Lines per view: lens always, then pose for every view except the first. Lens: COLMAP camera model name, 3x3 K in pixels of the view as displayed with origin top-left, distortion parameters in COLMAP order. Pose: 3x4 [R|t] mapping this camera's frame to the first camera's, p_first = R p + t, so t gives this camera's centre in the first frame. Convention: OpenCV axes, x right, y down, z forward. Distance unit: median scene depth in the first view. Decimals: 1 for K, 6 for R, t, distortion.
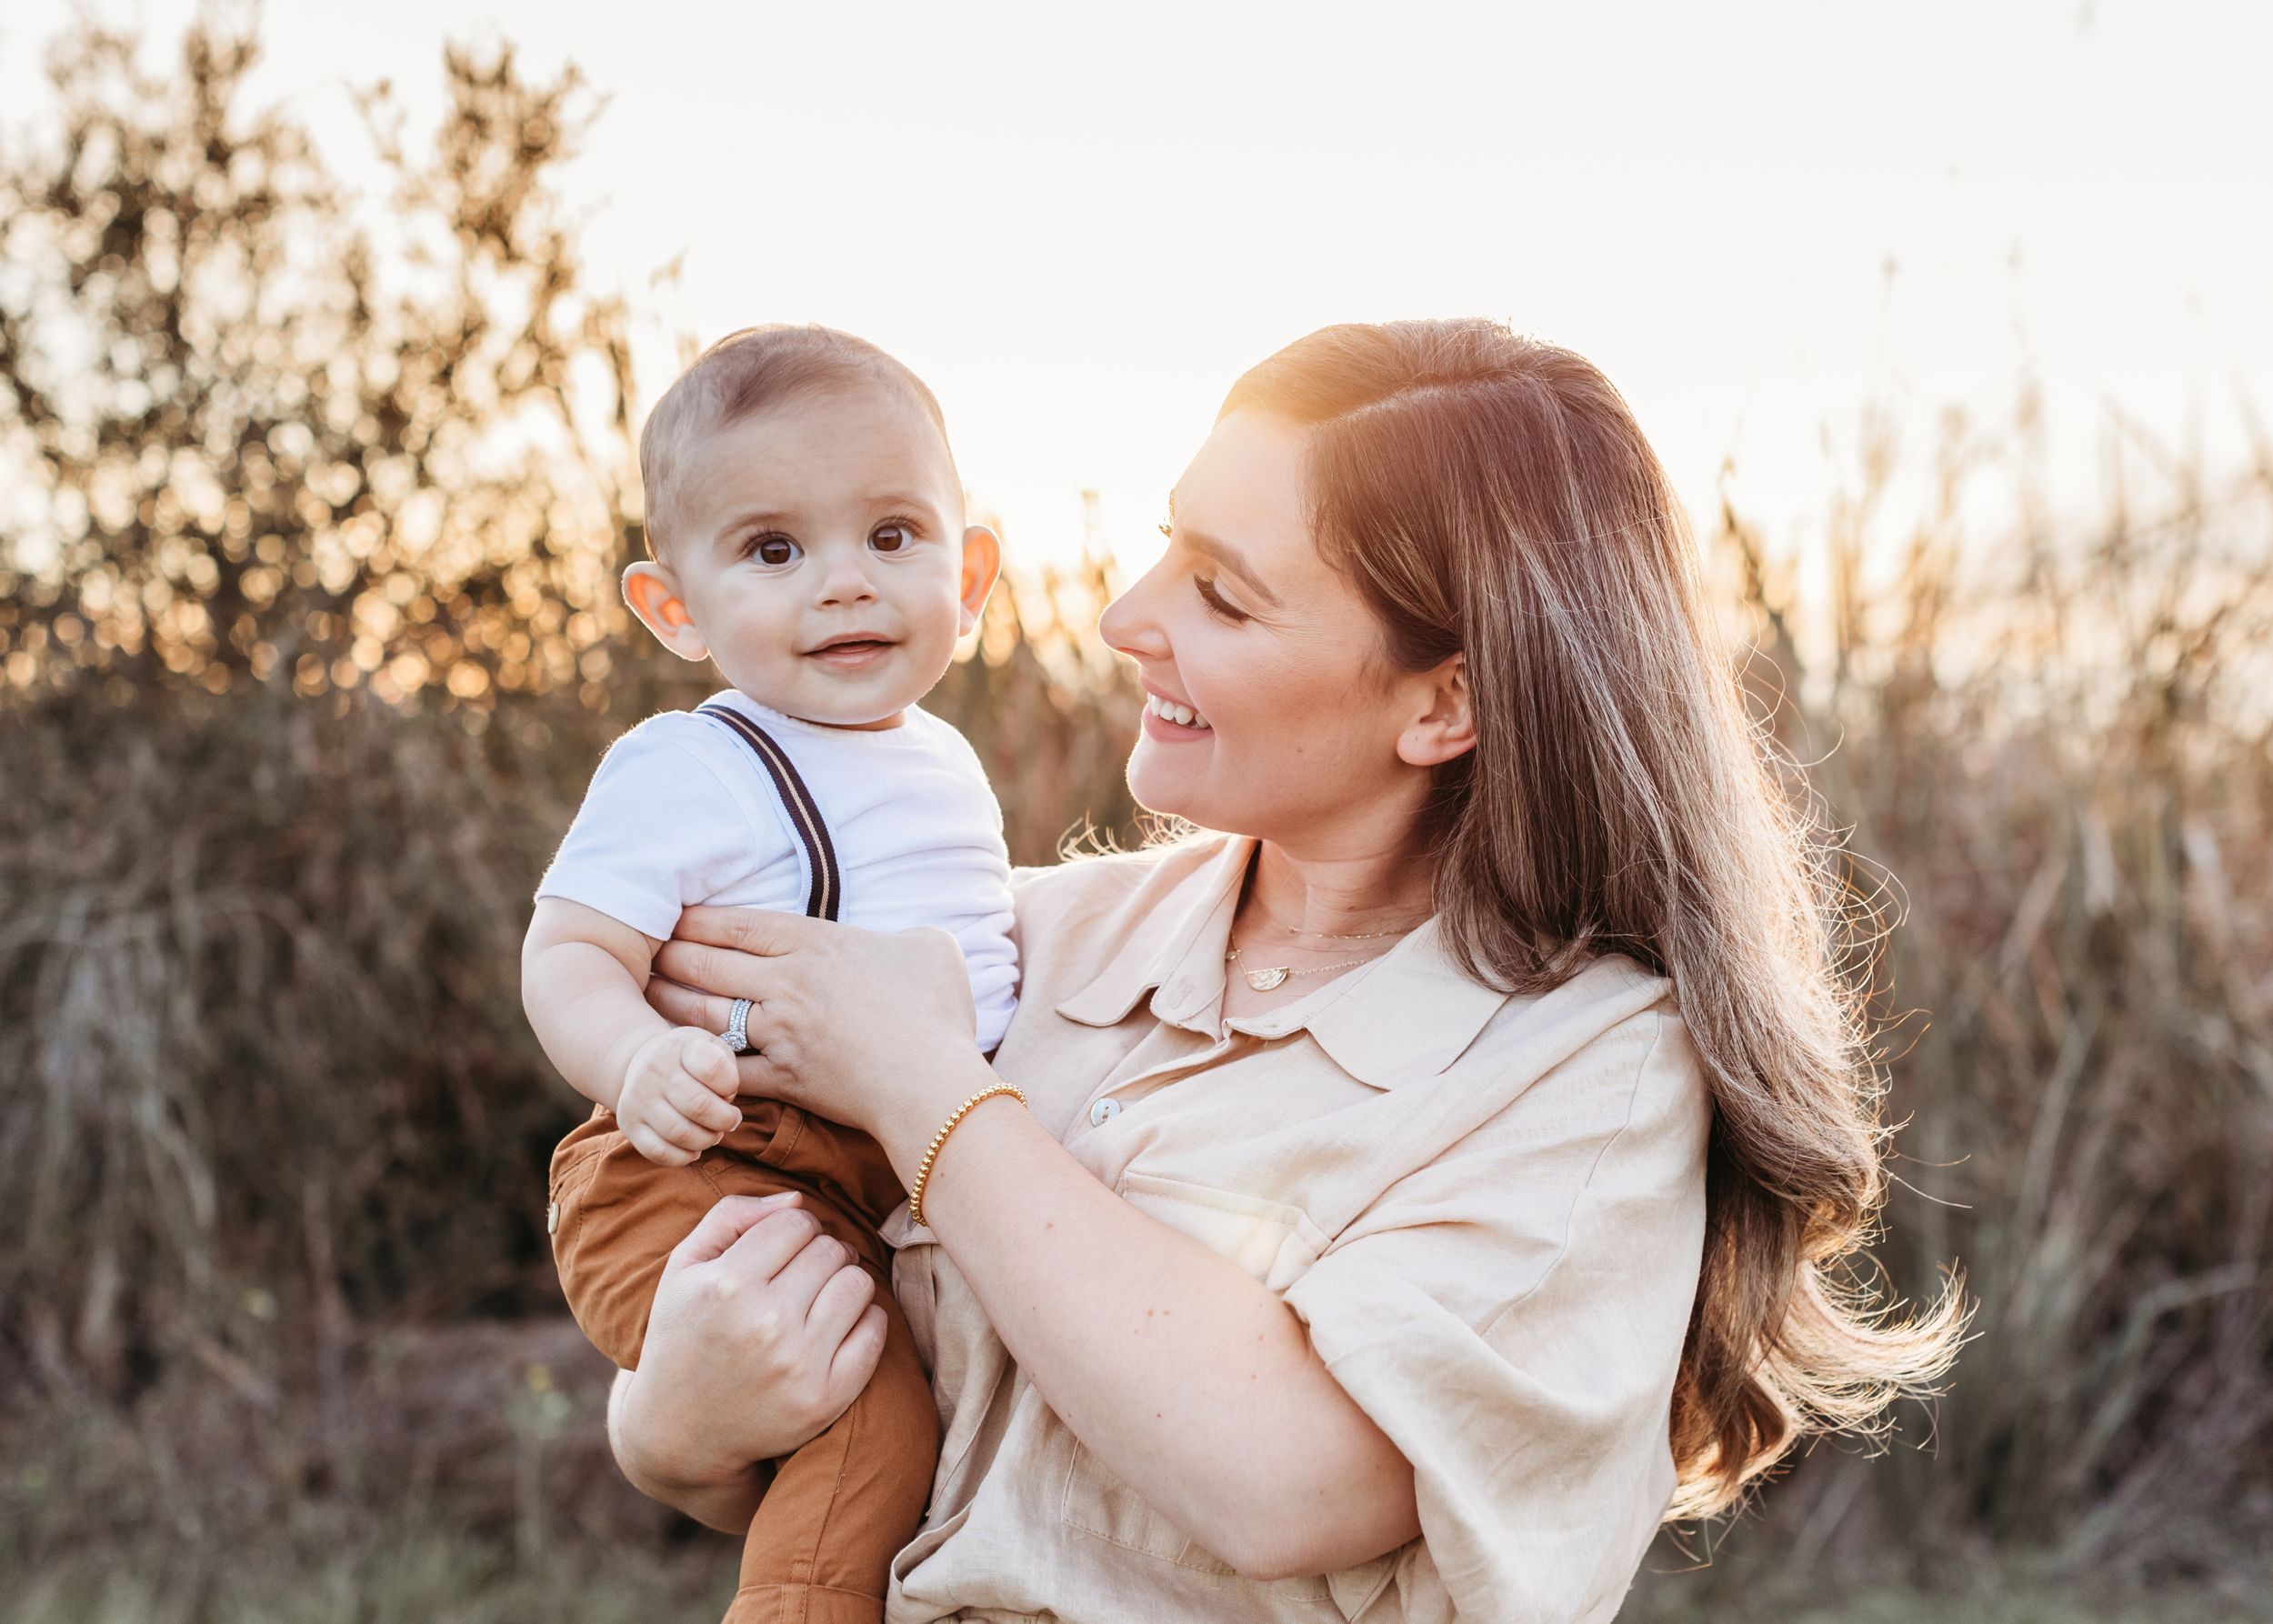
lens RADIAL K [[3258.3, 0, 1244.1], [0, 3258.3, 816.4], [0, 0, 1]] dist [-0.021001, 0.084547]
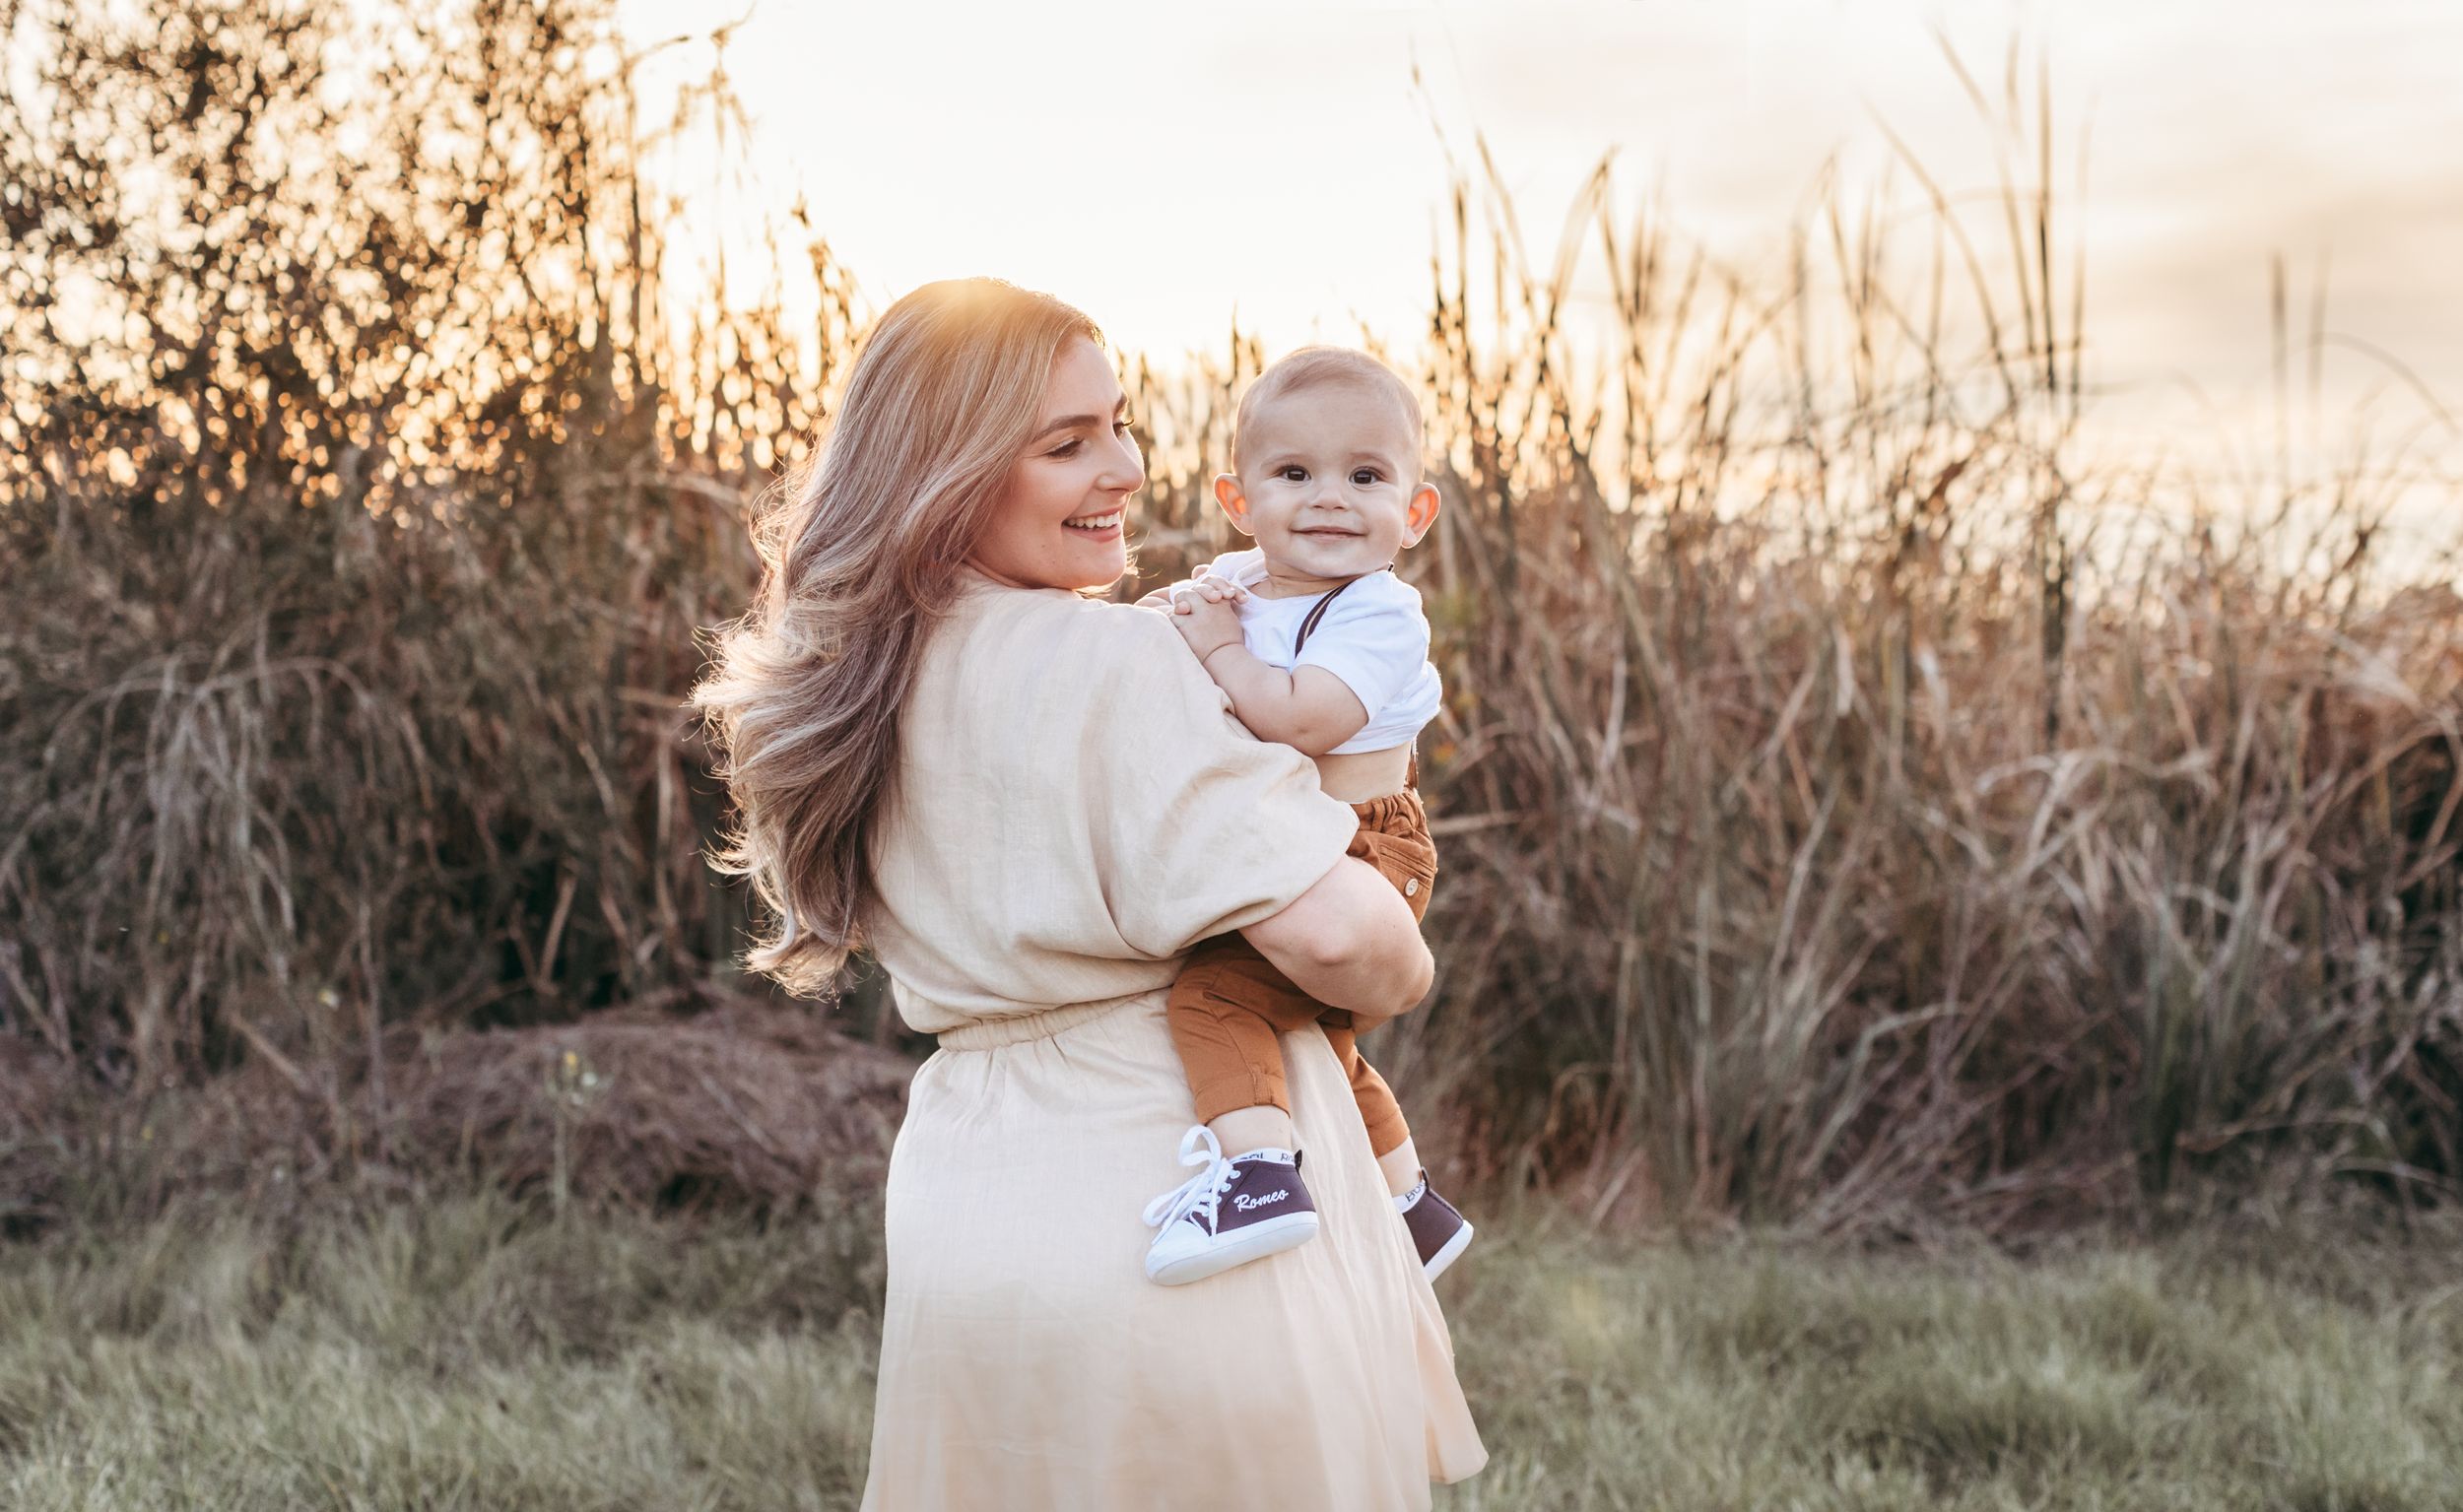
lens RADIAL K [[2996.9, 0, 1231.5], [0, 2996.9, 756.0], [0, 0, 1]] dist [0.015108, 0.021116]
pose [[0.998231, 0.022848, 0.054886, -0.027874], [-0.025245, 0.998739, 0.043384, 0.002511], [-0.053826, -0.044693, 0.997550, -0.109895]]
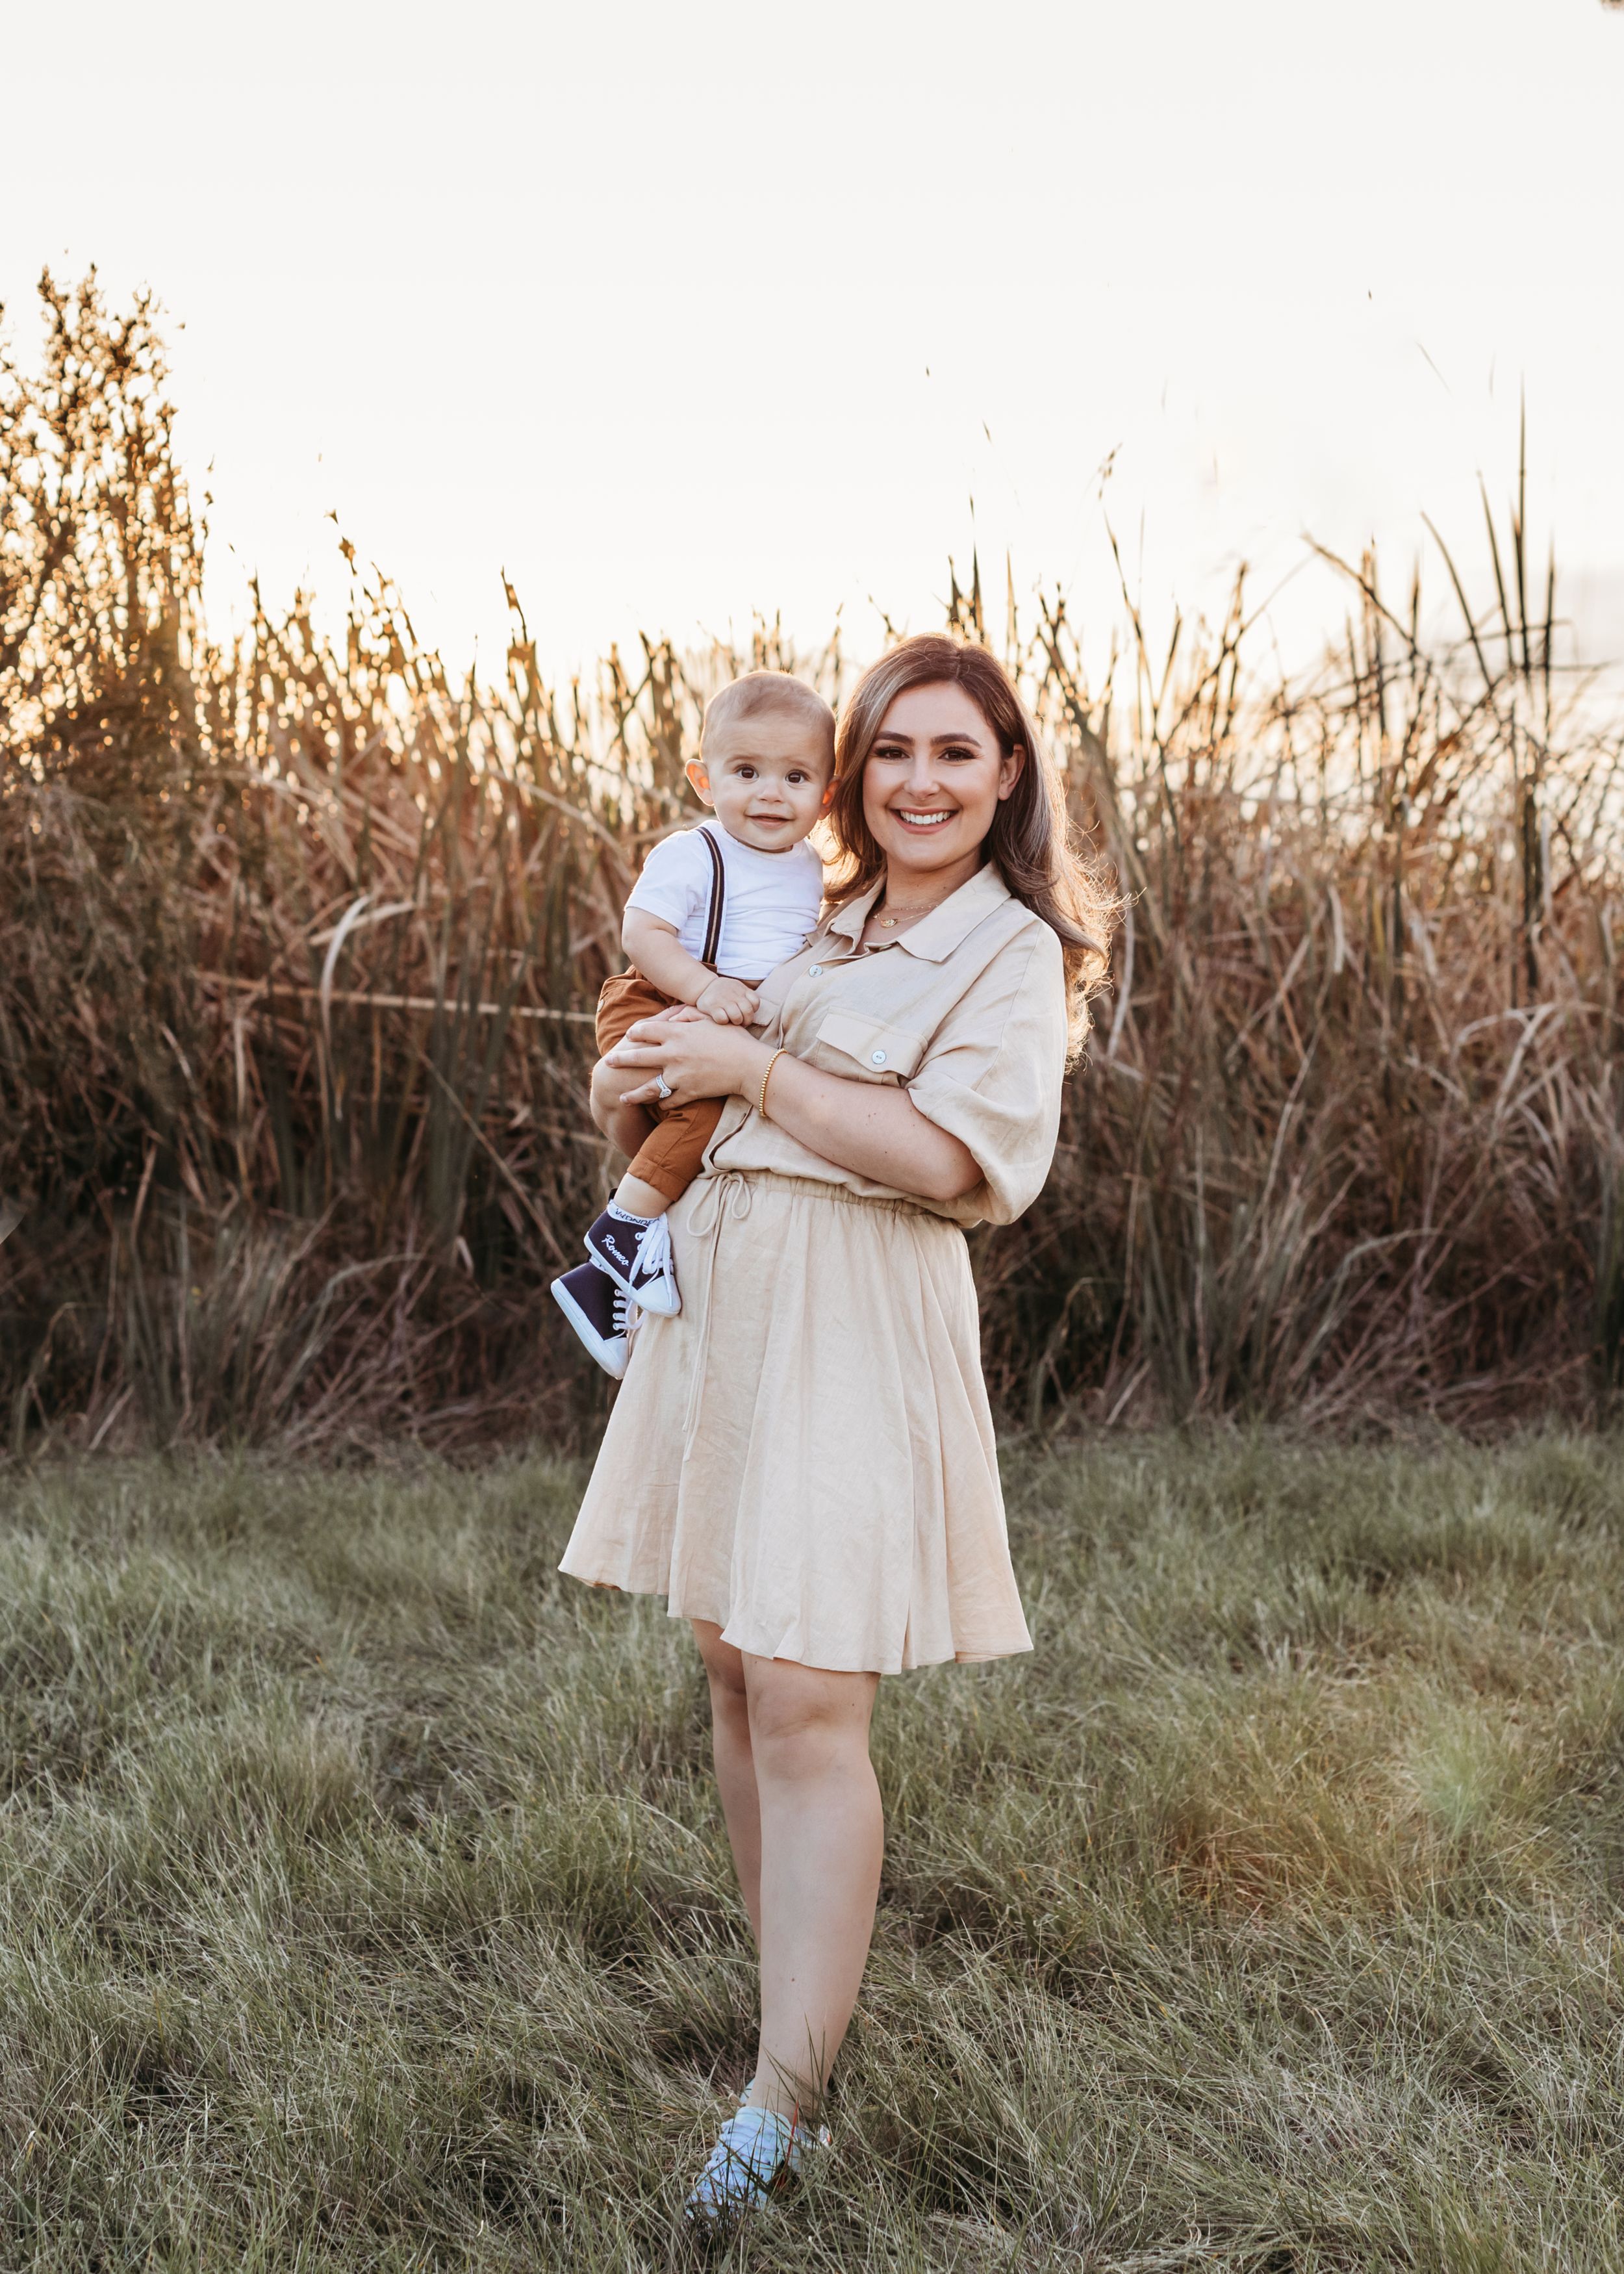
lens RADIAL K [[3259.3, 0, 812.0], [0, 3259.3, 1137.0], [0, 0, 1]] dist [-0.021001, 0.084547]
pose [[0.997104, 0.000328, 0.076052, -0.051883], [-0.005664, 0.997534, 0.069951, 0.005598], [-0.075841, -0.070179, 0.994647, -0.326017]]
